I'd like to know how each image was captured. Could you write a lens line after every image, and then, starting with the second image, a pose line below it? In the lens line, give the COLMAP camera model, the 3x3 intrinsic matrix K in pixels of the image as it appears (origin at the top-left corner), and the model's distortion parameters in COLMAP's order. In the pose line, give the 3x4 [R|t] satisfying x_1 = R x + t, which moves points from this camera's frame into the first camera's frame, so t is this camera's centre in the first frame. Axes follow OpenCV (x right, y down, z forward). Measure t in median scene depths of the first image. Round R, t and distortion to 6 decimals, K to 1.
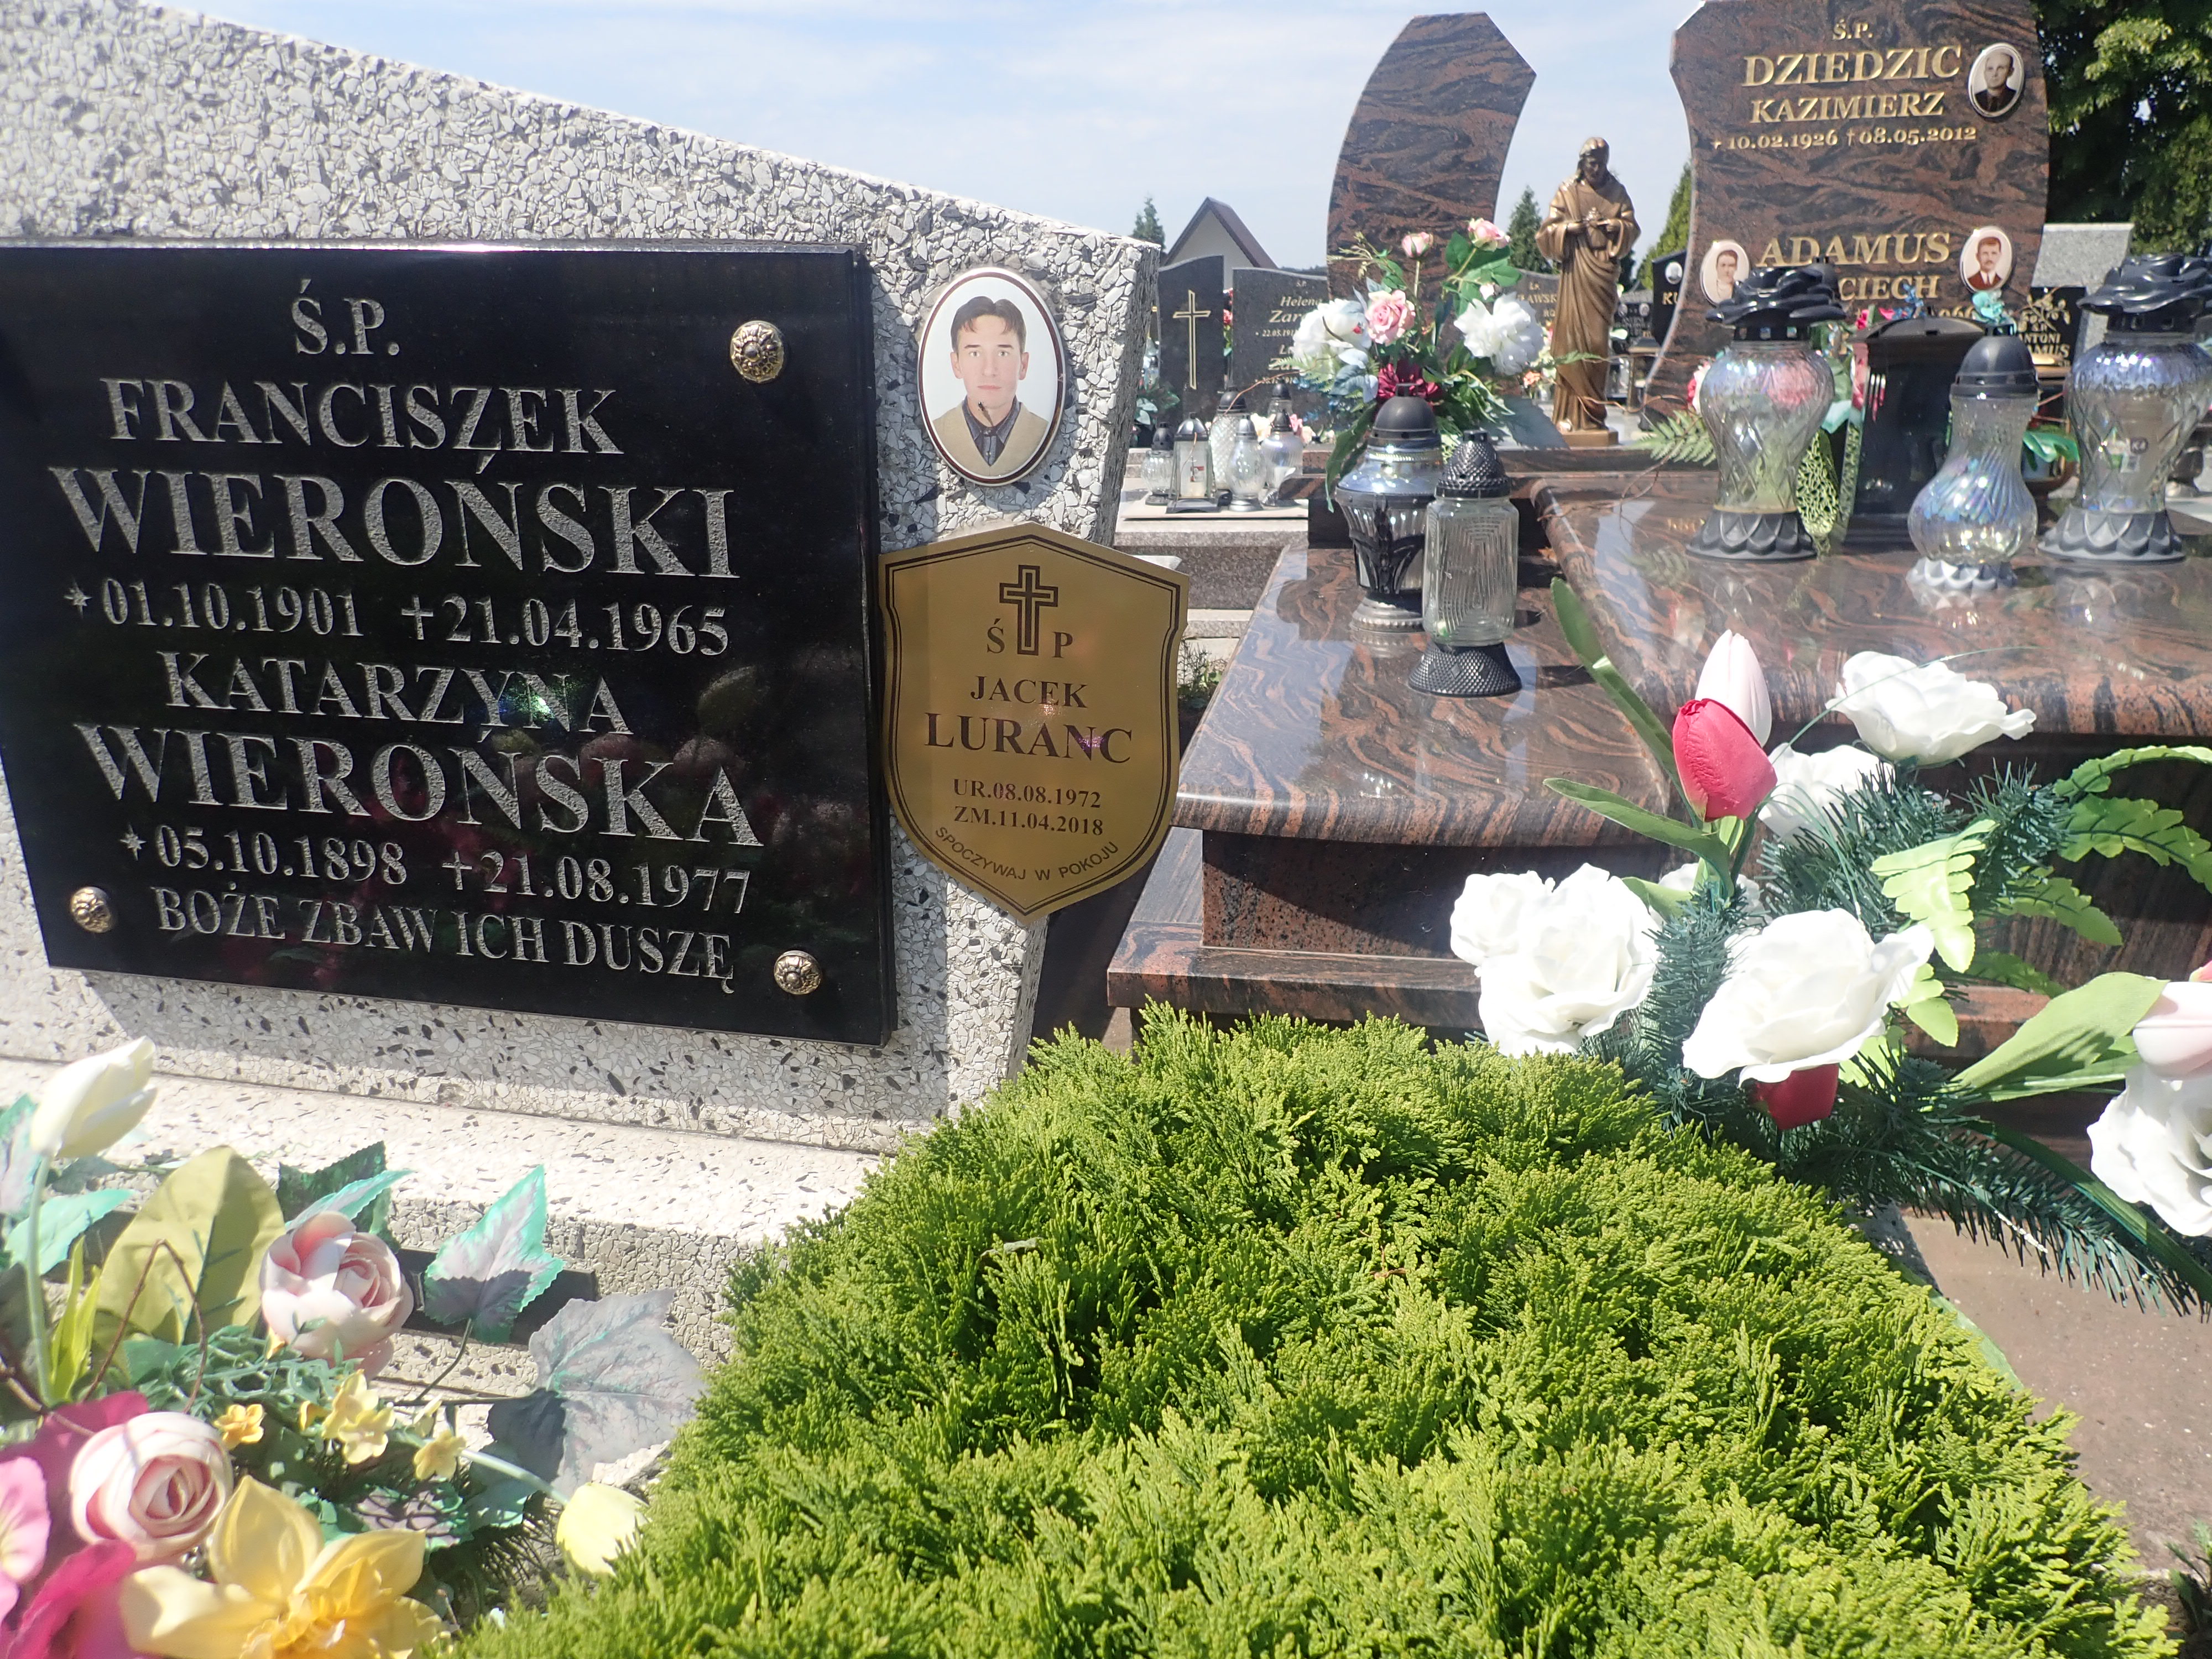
lens RADIAL K [[1608.3, 0, 1097.7], [0, 1608.3, 824.3], [0, 0, 1]] dist [0.003930, -0.010121]
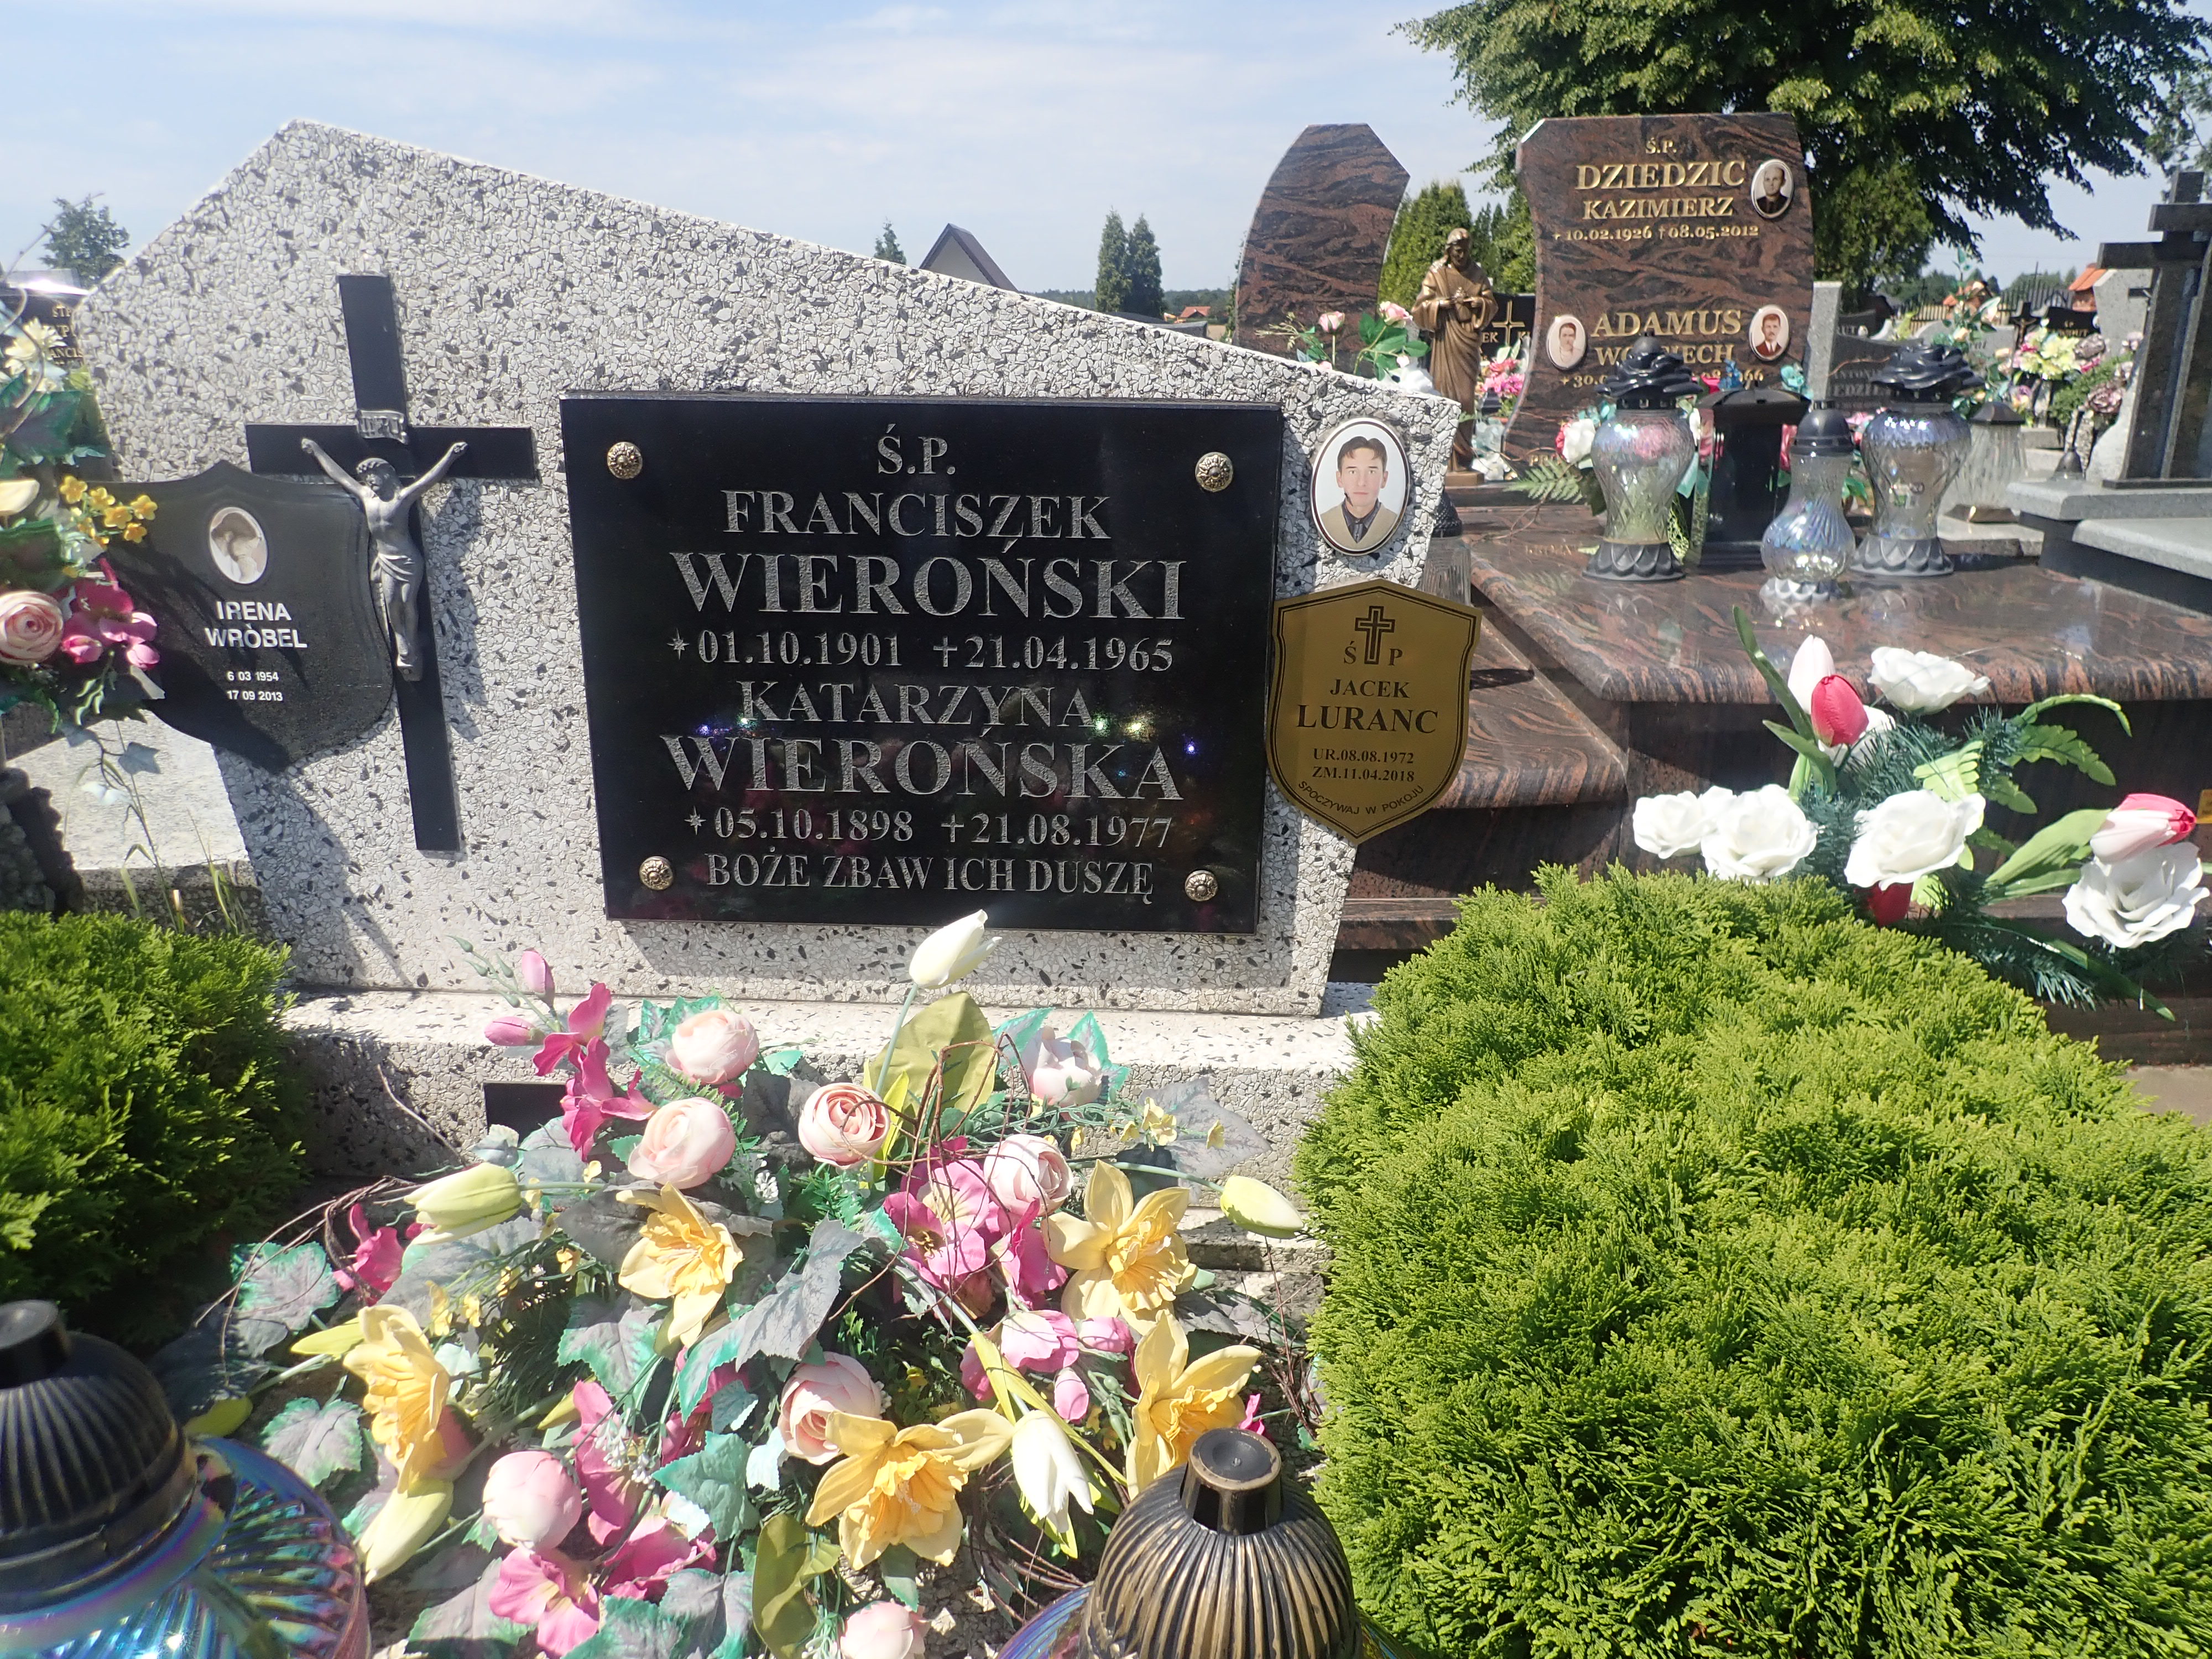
lens RADIAL K [[1608.3, 0, 1097.7], [0, 1608.3, 824.3], [0, 0, 1]] dist [0.003930, -0.010121]
pose [[0.987978, -0.044210, 0.148139, -0.501206], [0.046188, 0.998883, -0.009934, 0.046998], [-0.147534, 0.016657, 0.988917, -0.443795]]
